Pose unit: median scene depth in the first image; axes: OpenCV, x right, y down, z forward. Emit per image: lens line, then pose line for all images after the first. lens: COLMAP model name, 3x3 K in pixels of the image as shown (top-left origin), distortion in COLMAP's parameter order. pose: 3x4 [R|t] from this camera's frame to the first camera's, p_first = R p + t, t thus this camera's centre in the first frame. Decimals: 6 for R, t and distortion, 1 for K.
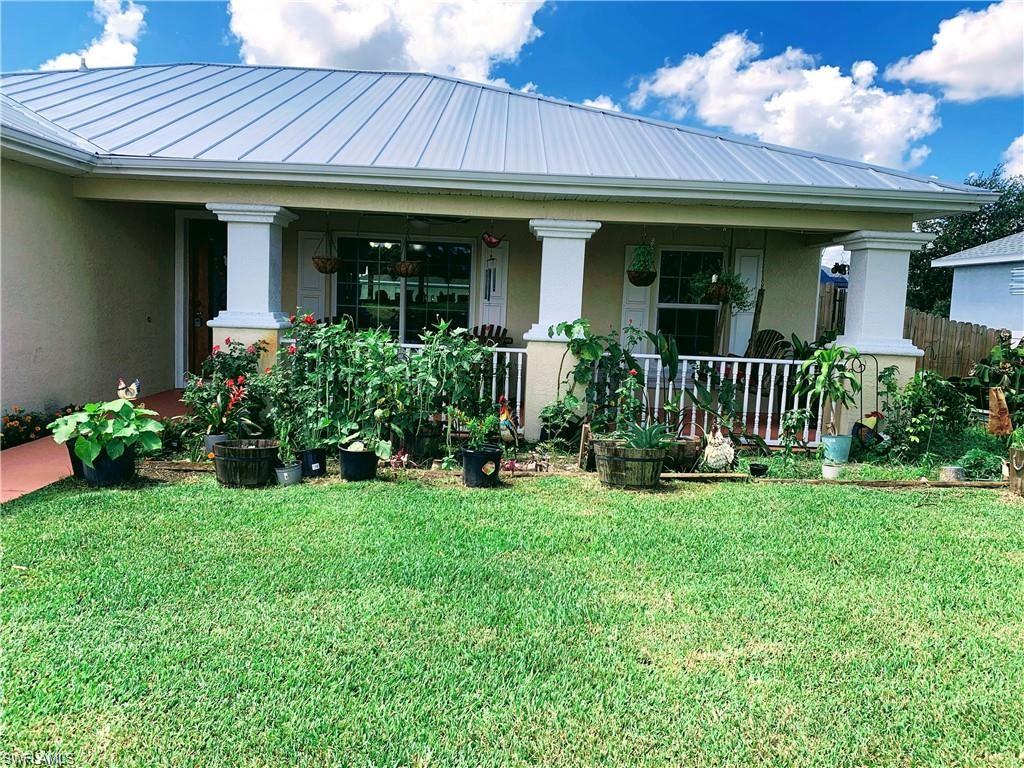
lens RADIAL K [[785.1, 0, 507.1], [0, 785.1, 381.4], [0, 0, 1]] dist [0.011436, -0.005137]
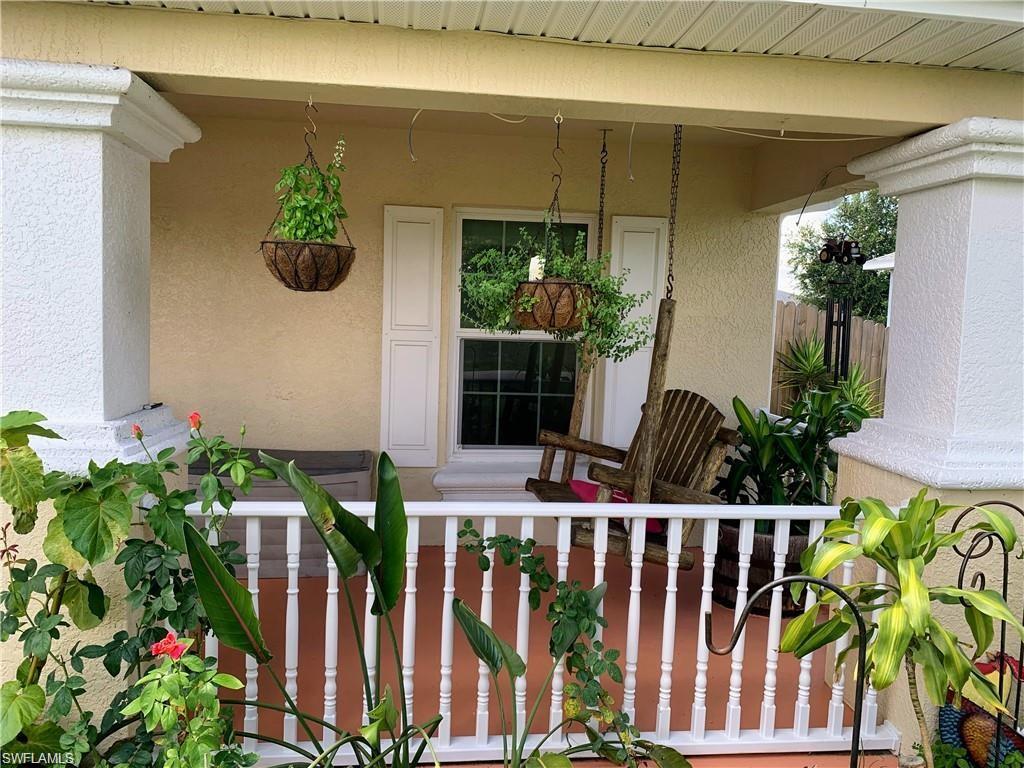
lens RADIAL K [[785.1, 0, 513.8], [0, 785.1, 391.6], [0, 0, 1]] dist [0.011436, -0.005137]
pose [[0.991261, -0.019826, 0.130419, 0.207992], [0.020022, 0.999800, -0.000191, -0.077640], [-0.130389, 0.002800, 0.991459, 0.662375]]
